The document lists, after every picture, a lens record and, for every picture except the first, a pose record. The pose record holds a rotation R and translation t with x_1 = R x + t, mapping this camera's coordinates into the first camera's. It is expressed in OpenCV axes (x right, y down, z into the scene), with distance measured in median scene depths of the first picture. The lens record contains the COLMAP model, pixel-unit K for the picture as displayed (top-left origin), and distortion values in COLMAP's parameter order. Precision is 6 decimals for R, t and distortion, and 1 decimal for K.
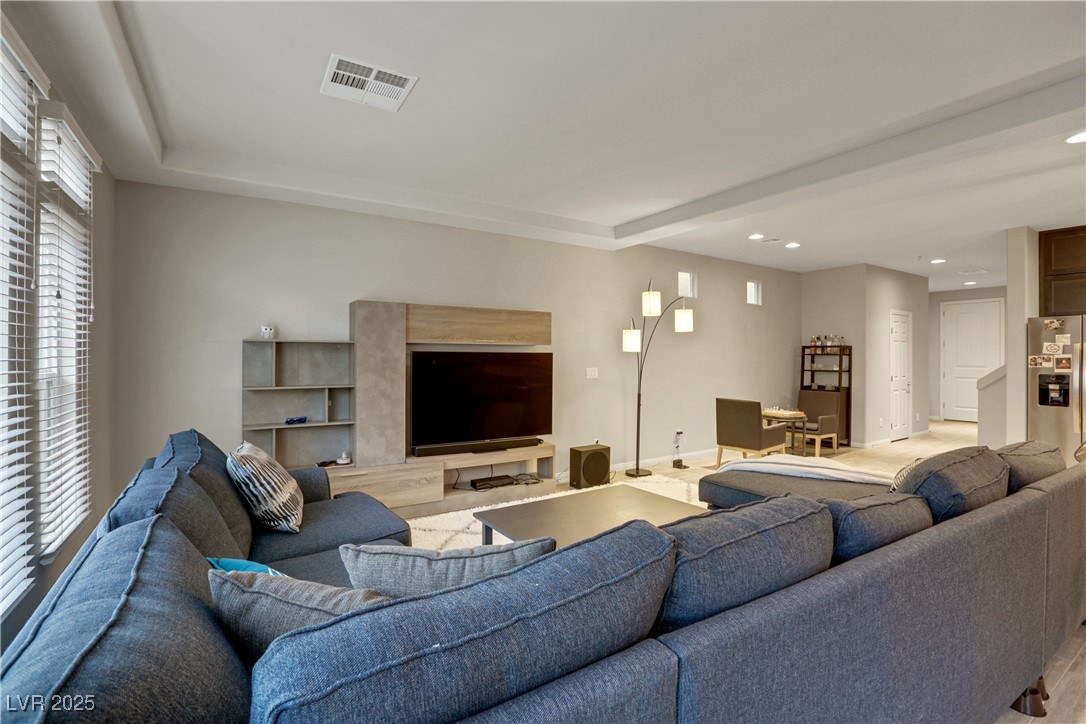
lens RADIAL K [[489.1, 0, 542.8], [0, 489.1, 358.2], [0, 0, 1]] dist [-0.048315, 0.004380]
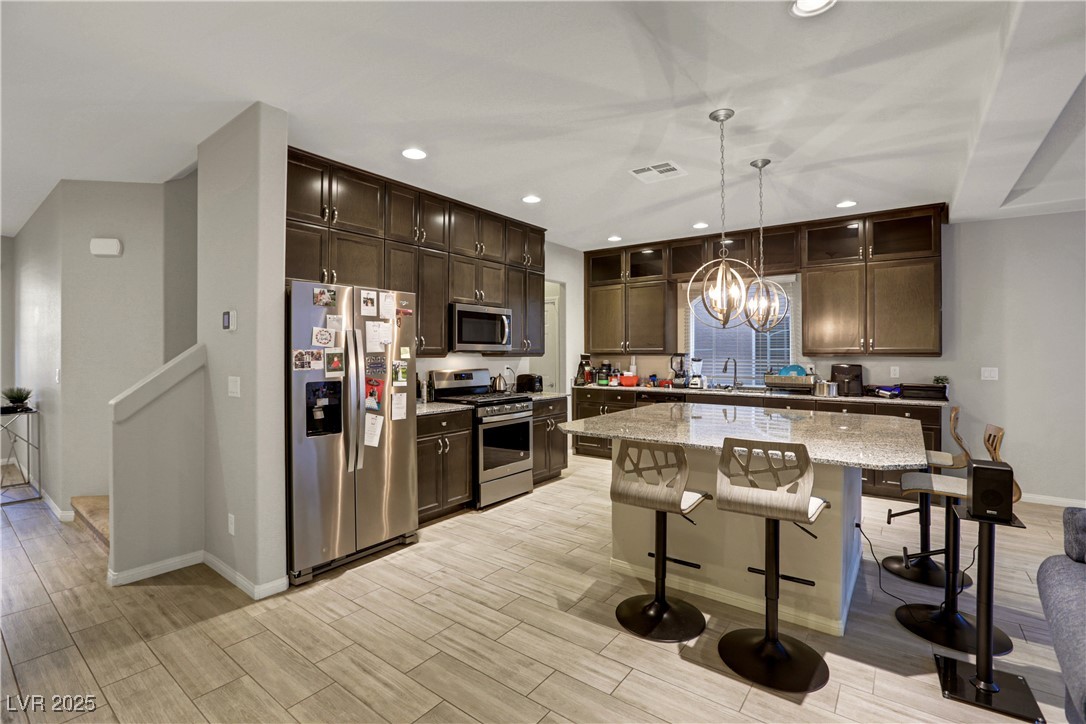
lens RADIAL K [[489.1, 0, 530.9], [0, 489.1, 353.7], [0, 0, 1]] dist [-0.048315, 0.004380]
pose [[-0.350004, -0.000697, 0.936748, 0.432301], [0.004313, 0.999988, 0.002356, -0.000537], [-0.936738, 0.004865, -0.349996, 0.966169]]
